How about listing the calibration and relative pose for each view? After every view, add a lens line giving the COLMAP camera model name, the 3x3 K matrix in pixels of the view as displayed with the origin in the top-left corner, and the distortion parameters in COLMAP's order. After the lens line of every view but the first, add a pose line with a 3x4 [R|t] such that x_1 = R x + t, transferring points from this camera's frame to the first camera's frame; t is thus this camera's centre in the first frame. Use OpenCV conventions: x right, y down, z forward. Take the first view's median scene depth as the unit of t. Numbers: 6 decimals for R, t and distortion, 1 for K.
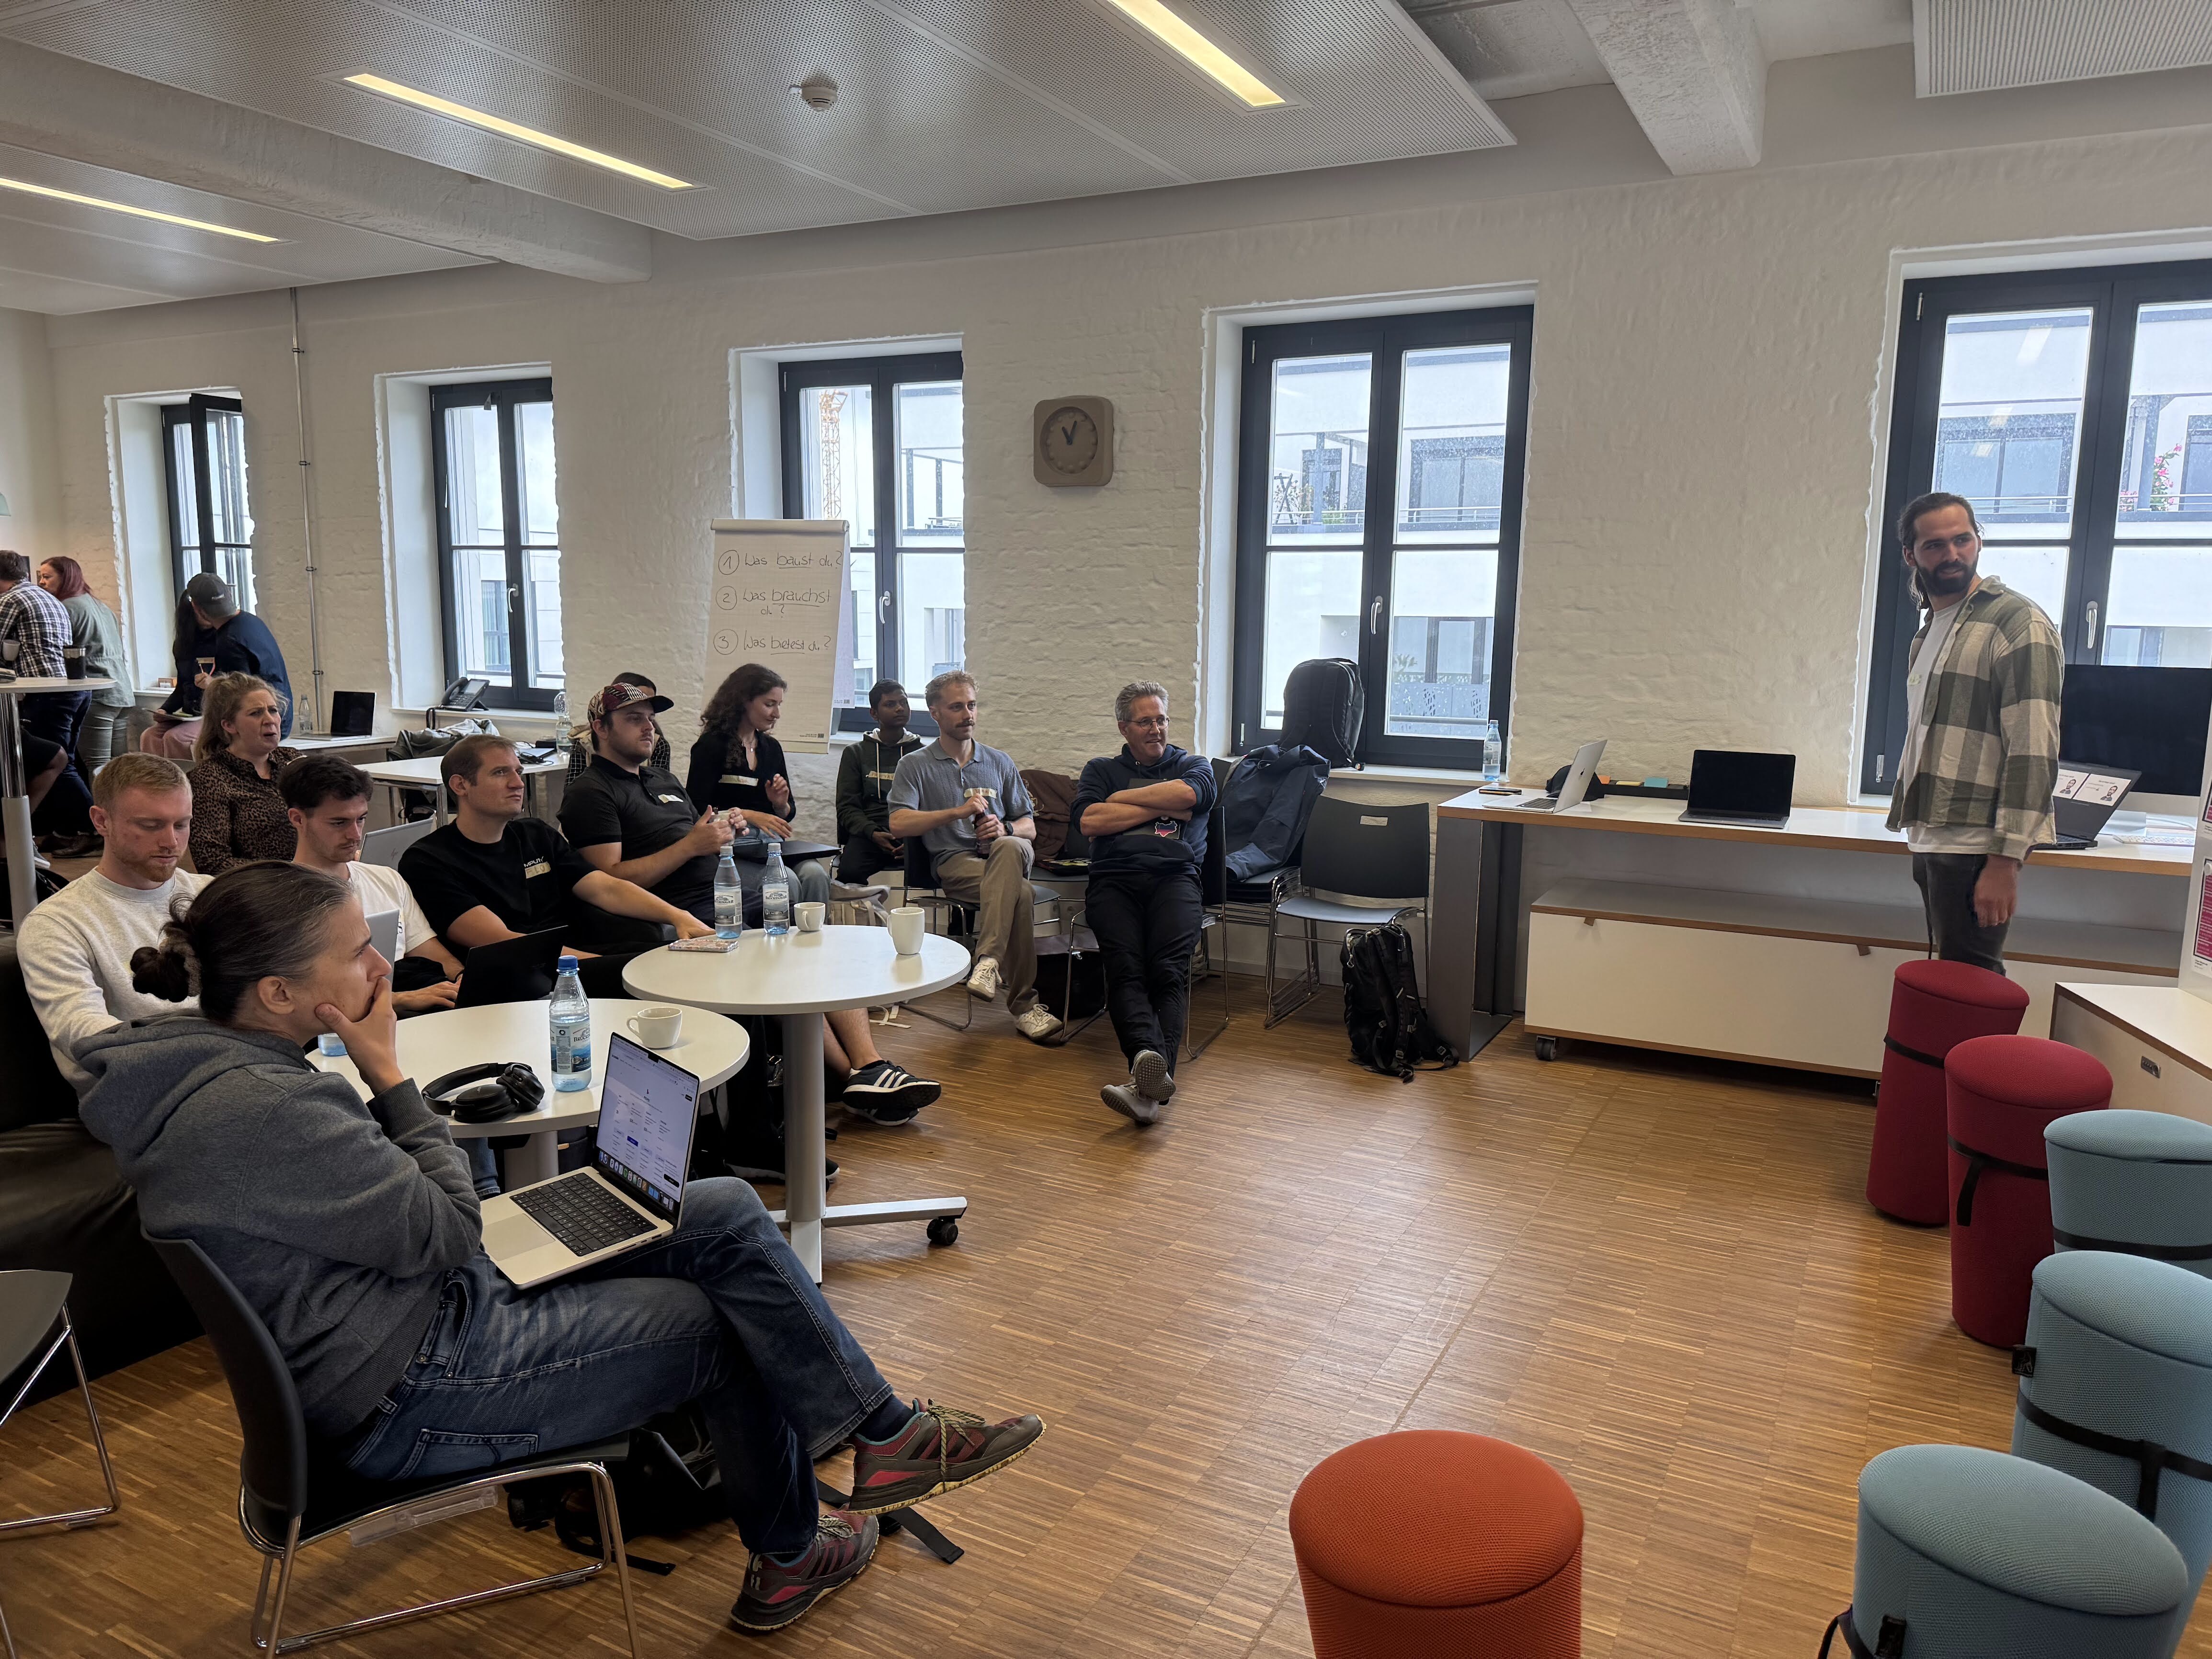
lens RADIAL K [[1550.1, 0, 1055.2], [0, 1550.1, 845.0], [0, 0, 1]] dist [0.032664, -0.027446]
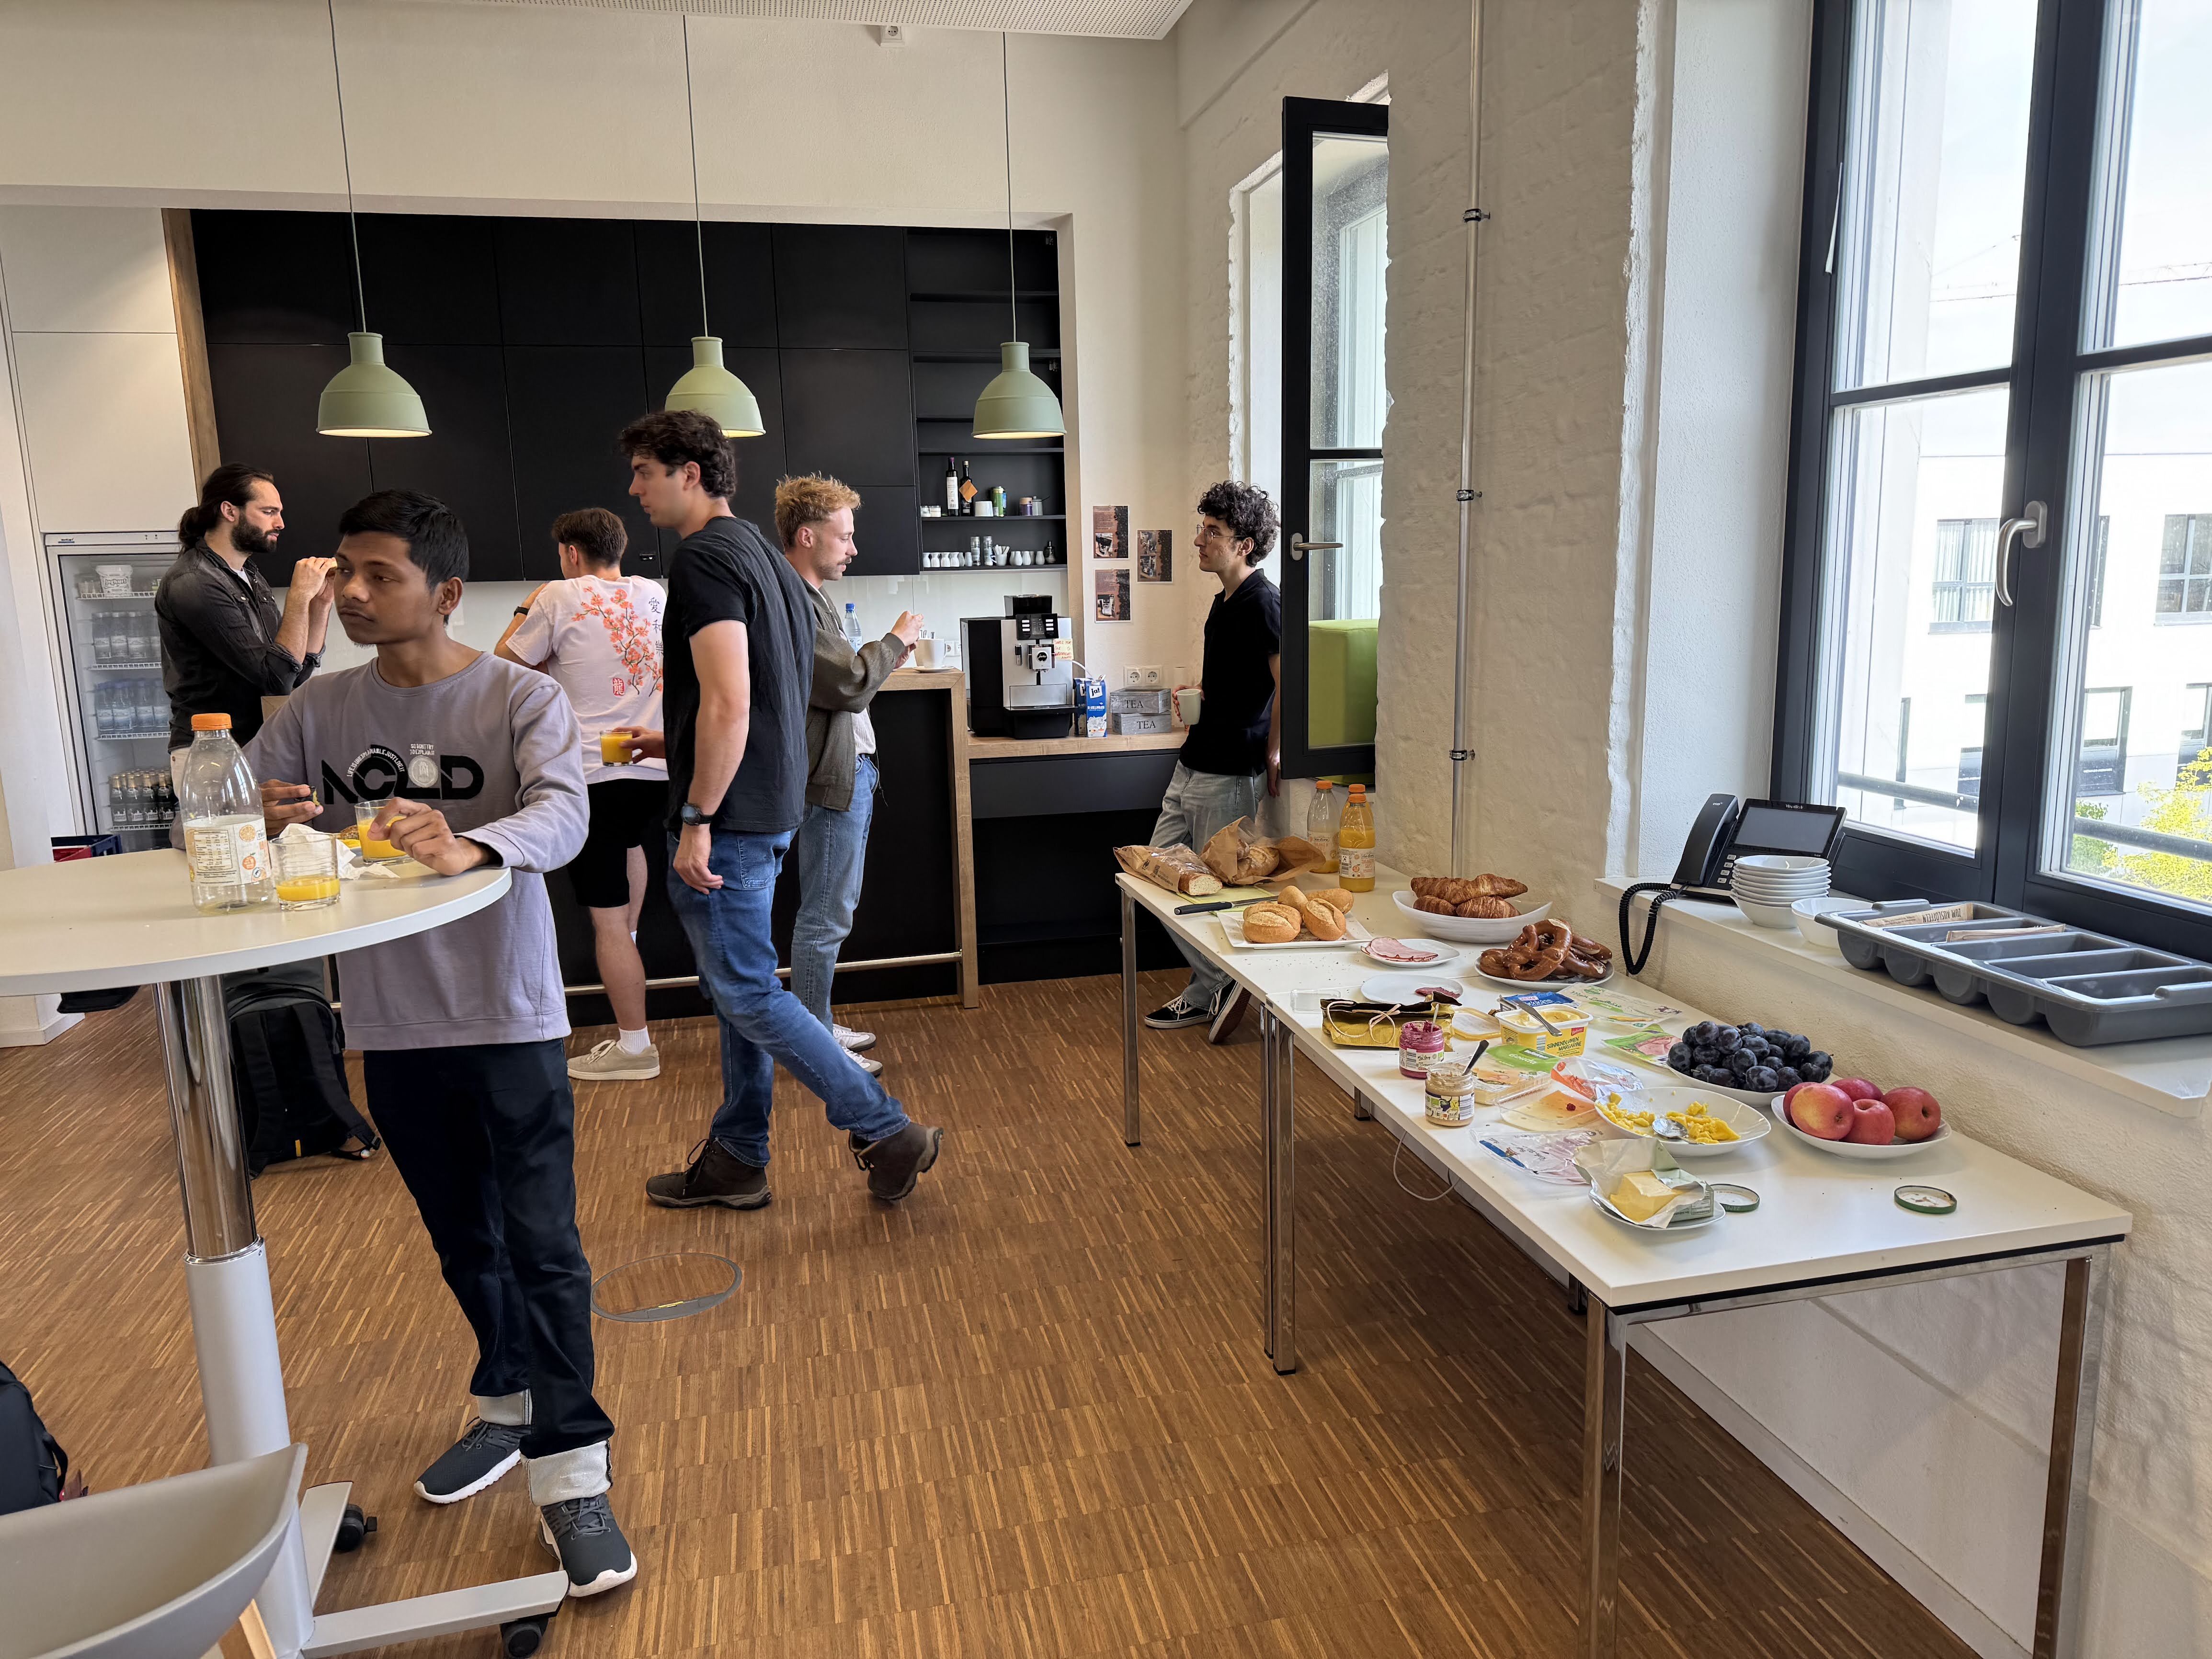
lens RADIAL K [[1550.1, 0, 1094.5], [0, 1550.1, 844.7], [0, 0, 1]] dist [0.032664, -0.027446]
pose [[0.649286, 0.110695, -0.752445, -0.313353], [-0.091707, 0.993528, 0.067028, -0.143608], [0.754995, 0.025485, 0.655235, 0.907827]]
